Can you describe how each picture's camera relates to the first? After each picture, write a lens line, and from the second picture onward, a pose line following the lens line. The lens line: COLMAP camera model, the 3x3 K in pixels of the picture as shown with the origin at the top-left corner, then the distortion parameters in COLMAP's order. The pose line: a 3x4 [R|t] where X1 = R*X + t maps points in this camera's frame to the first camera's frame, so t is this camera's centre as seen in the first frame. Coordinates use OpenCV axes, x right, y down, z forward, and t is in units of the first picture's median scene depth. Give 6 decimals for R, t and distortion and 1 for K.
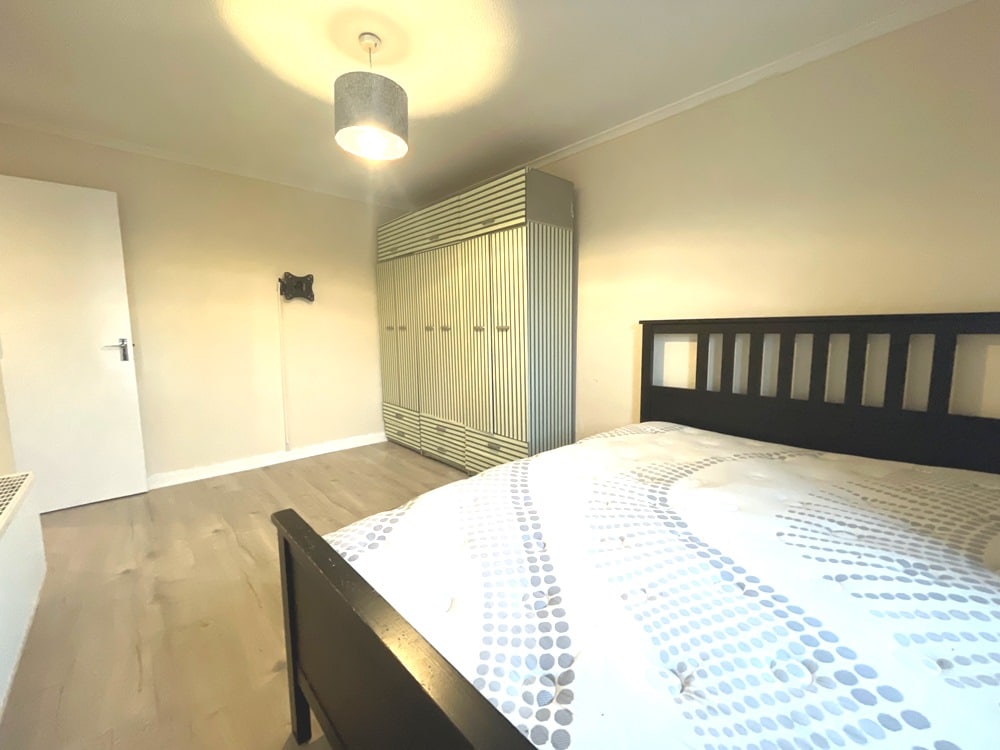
lens RADIAL K [[402.3, 0, 496.7], [0, 402.3, 374.7], [0, 0, 1]] dist [-0.001489, -0.000389]
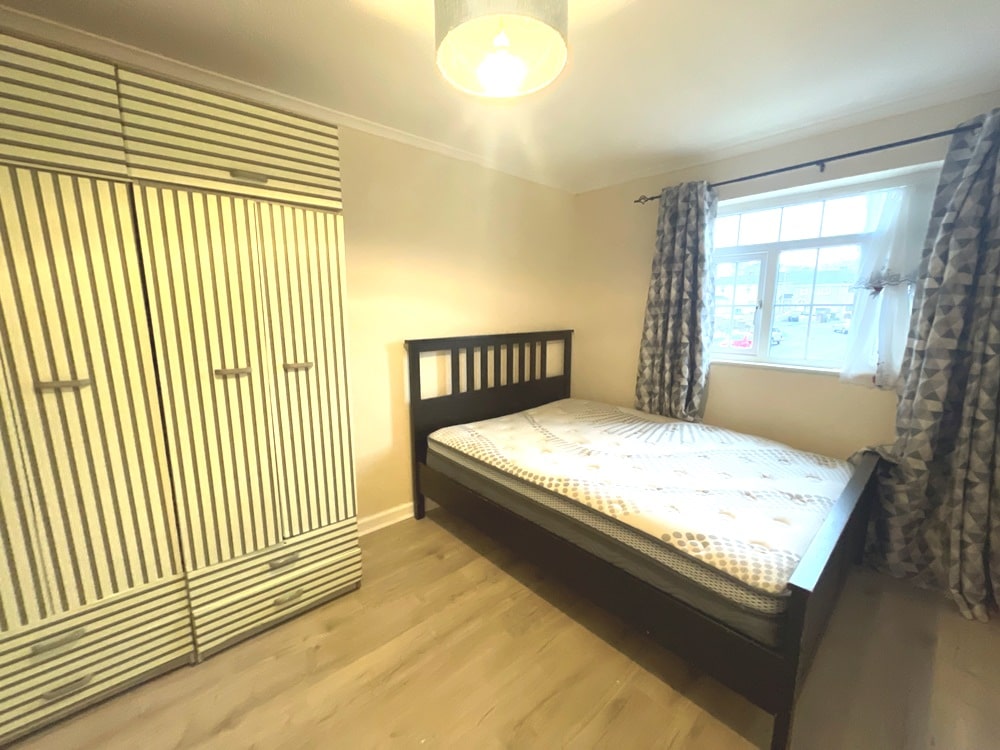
lens RADIAL K [[402.3, 0, 496.0], [0, 402.3, 377.2], [0, 0, 1]] dist [-0.001489, -0.000389]
pose [[0.027866, -0.162756, 0.986273, -0.645814], [0.112791, 0.980867, 0.158677, -0.178579], [-0.993228, 0.106821, 0.045691, 0.738851]]
